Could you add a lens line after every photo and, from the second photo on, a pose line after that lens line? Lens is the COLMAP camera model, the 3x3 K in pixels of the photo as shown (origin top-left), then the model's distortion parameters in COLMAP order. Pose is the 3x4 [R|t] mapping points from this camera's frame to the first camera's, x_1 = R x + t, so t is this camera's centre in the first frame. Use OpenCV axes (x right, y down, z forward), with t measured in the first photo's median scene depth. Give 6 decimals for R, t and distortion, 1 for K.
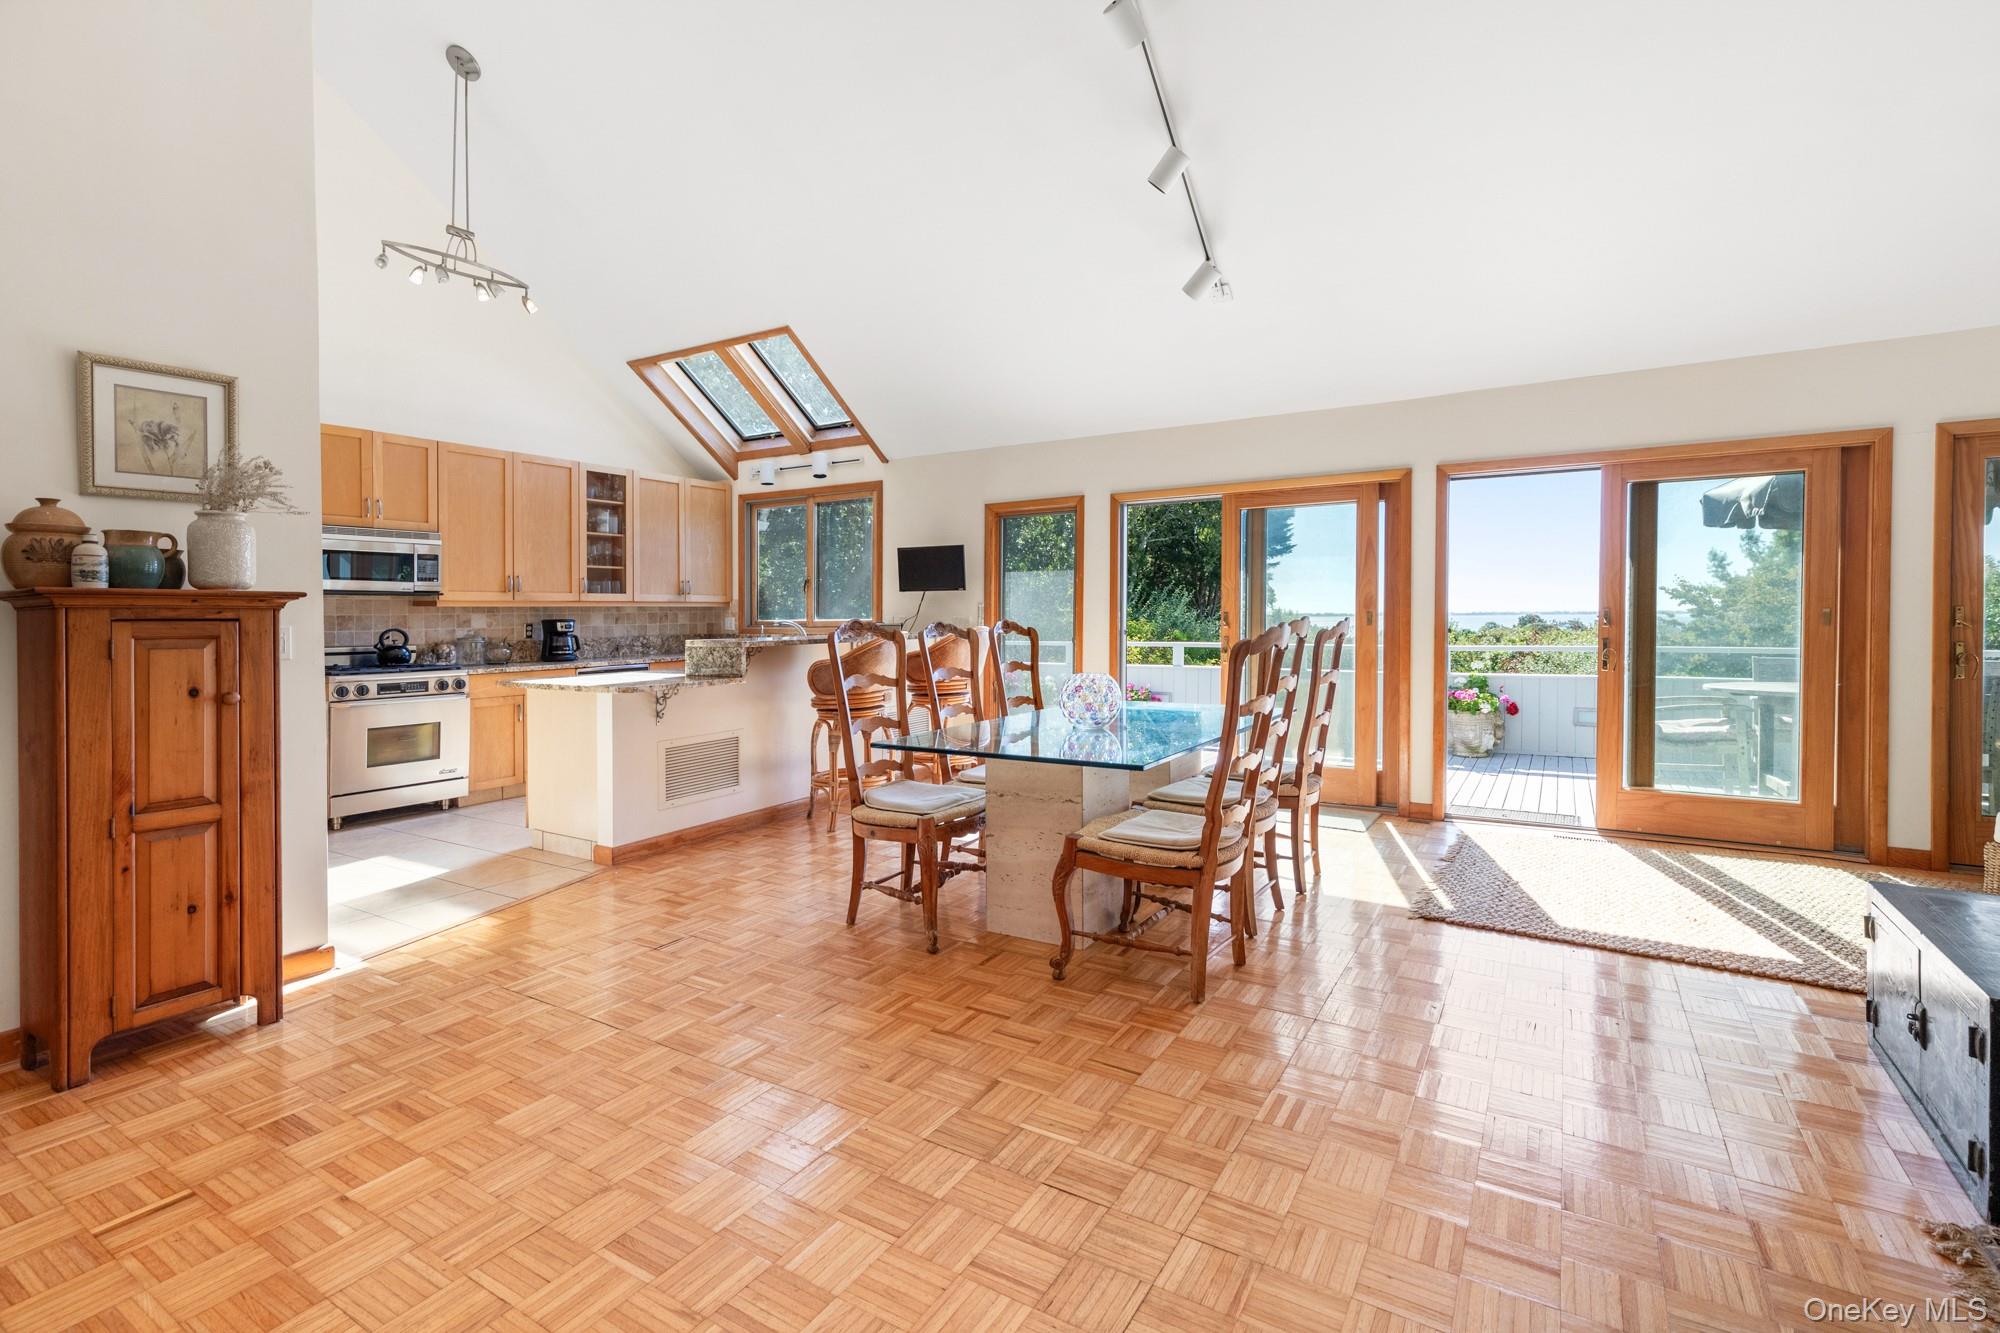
lens RADIAL K [[937.0, 0, 975.8], [0, 937.0, 577.0], [0, 0, 1]] dist [0.004496, -0.000985]
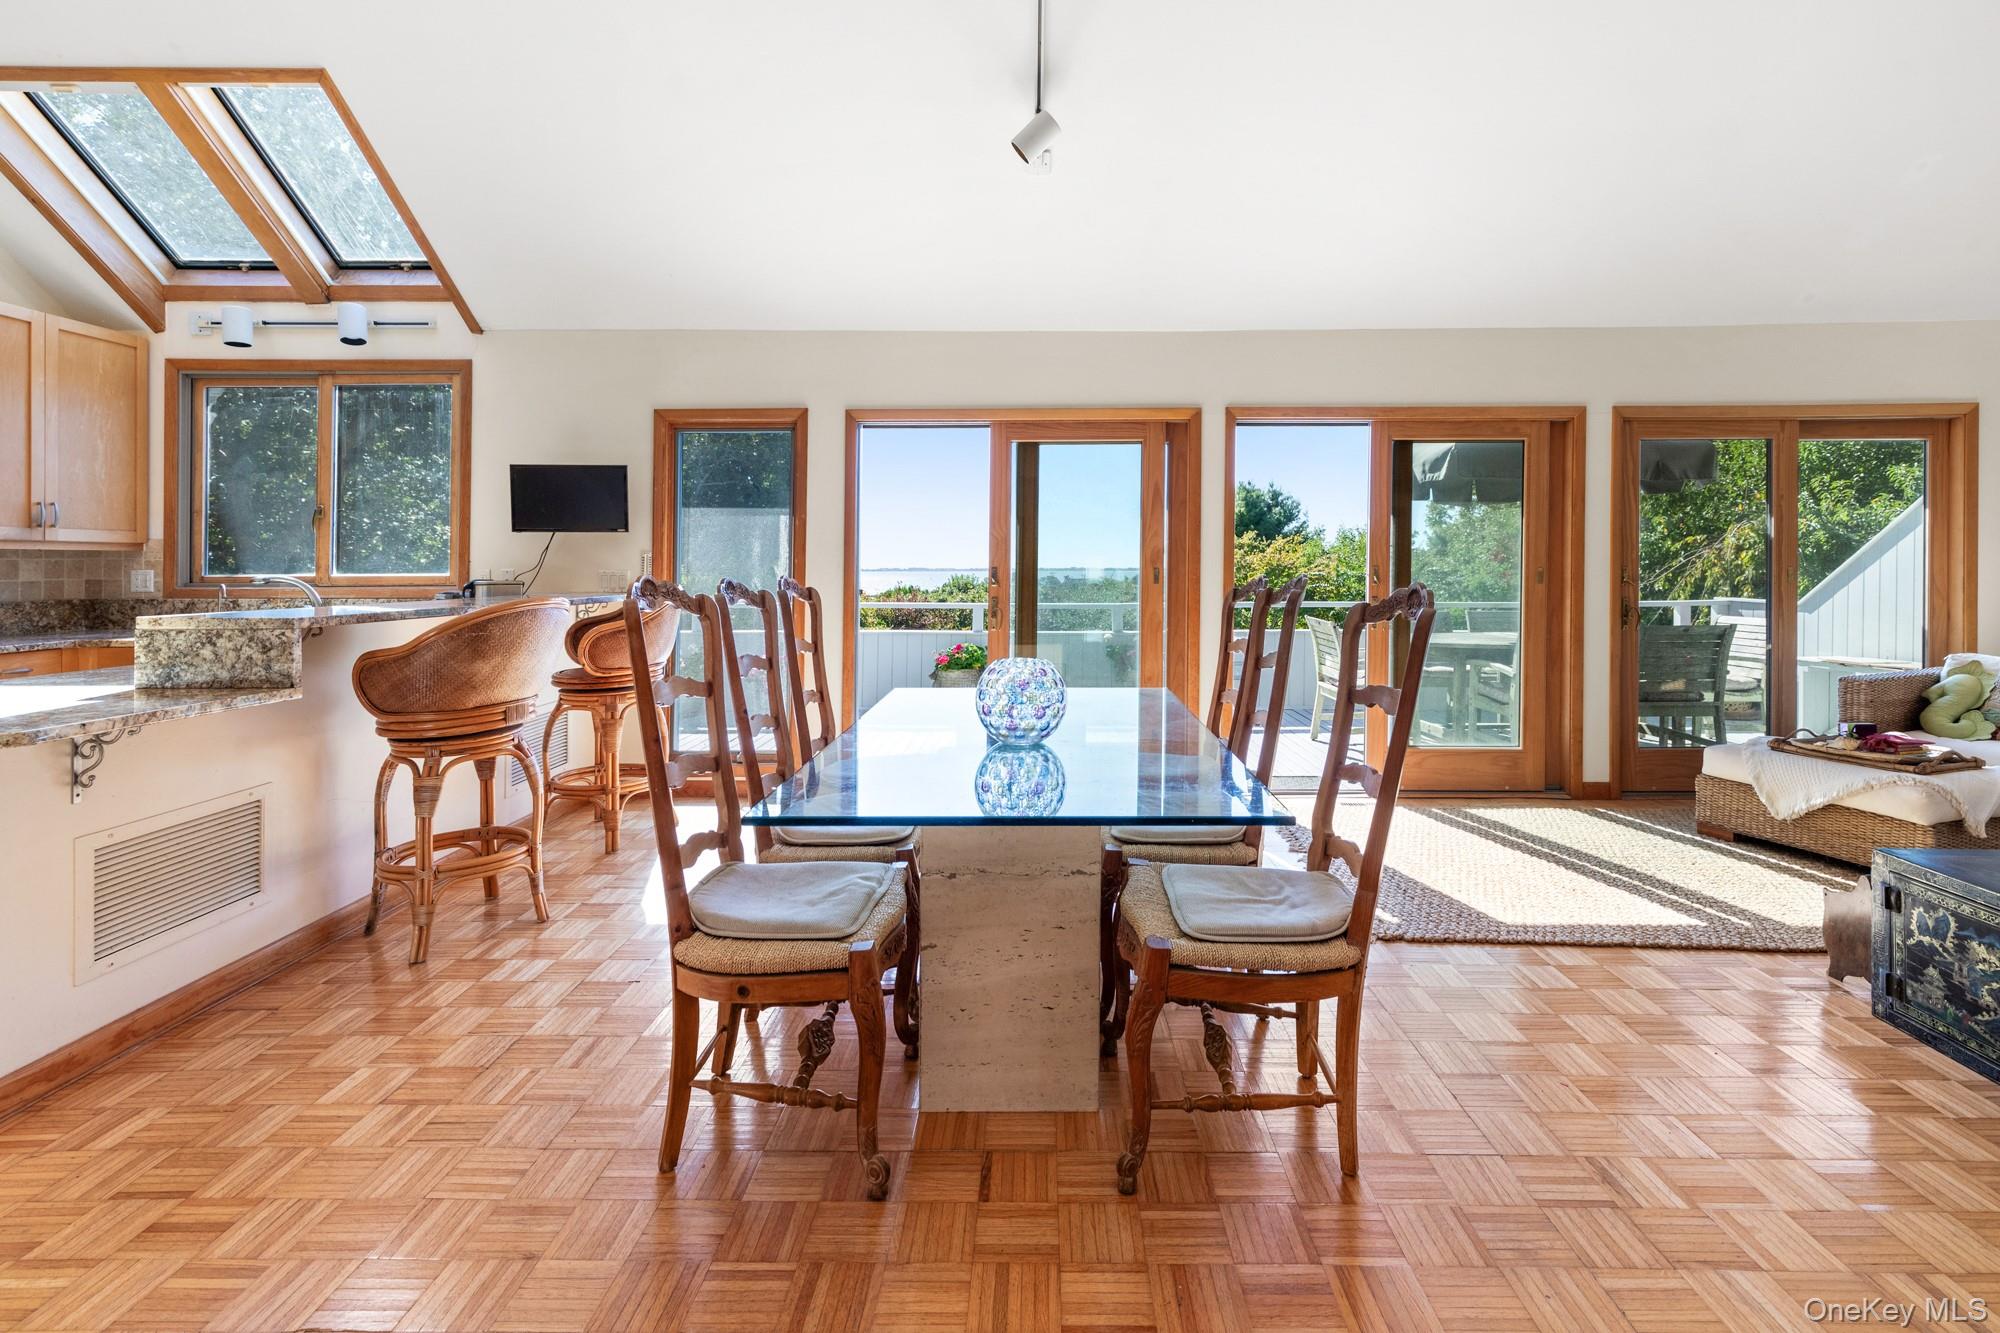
lens RADIAL K [[1011.5, 0, 1078.7], [0, 1011.5, 539.5], [0, 0, 1]] dist [0.005566, 0.000527]
pose [[0.853277, 0.021332, 0.521021, -0.129112], [-0.026981, 0.999631, 0.003259, 0.008975], [-0.520759, -0.016838, 0.853538, 0.223787]]
